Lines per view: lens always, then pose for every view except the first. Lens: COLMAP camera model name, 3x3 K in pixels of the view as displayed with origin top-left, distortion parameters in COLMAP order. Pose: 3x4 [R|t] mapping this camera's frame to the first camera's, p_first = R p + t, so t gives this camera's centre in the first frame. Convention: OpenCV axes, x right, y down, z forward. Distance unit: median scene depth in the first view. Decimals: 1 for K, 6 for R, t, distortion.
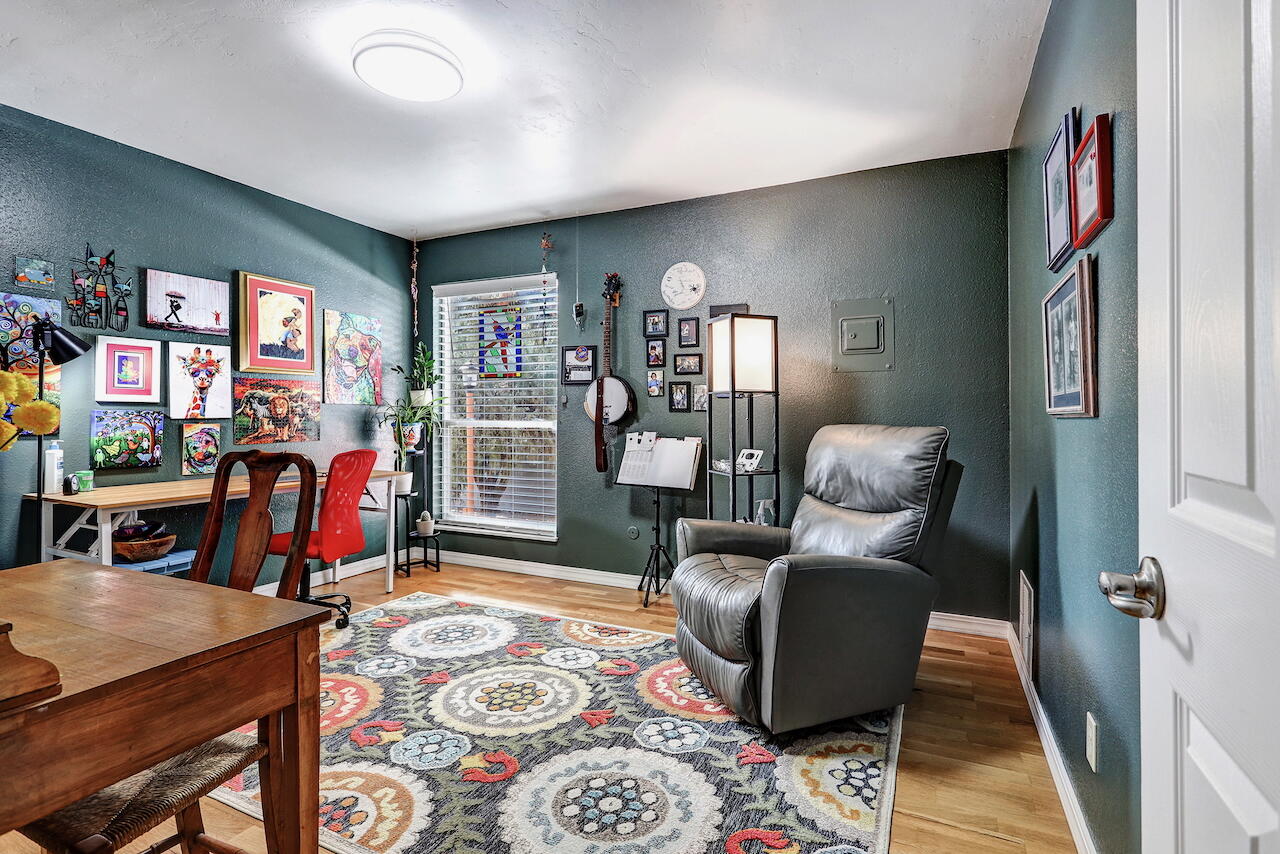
lens RADIAL K [[607.6, 0, 627.1], [0, 607.6, 425.9], [0, 0, 1]] dist [-0.000893, -0.000280]
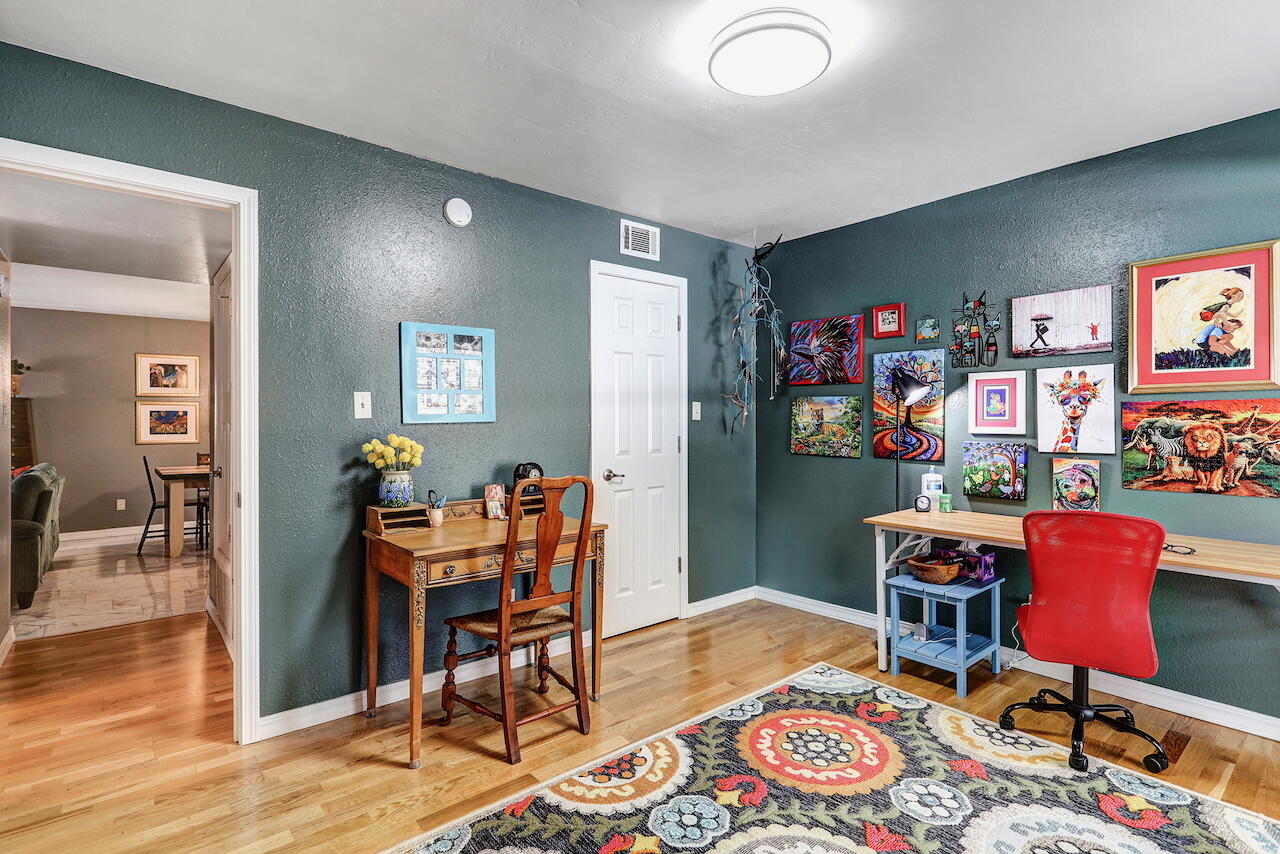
lens RADIAL K [[607.6, 0, 627.1], [0, 607.6, 425.9], [0, 0, 1]] dist [-0.000893, -0.000280]
pose [[-0.395632, -0.001387, -0.918408, 0.351315], [-0.024129, 0.999669, 0.008885, -0.044453], [0.918092, 0.025675, -0.395535, 0.792154]]
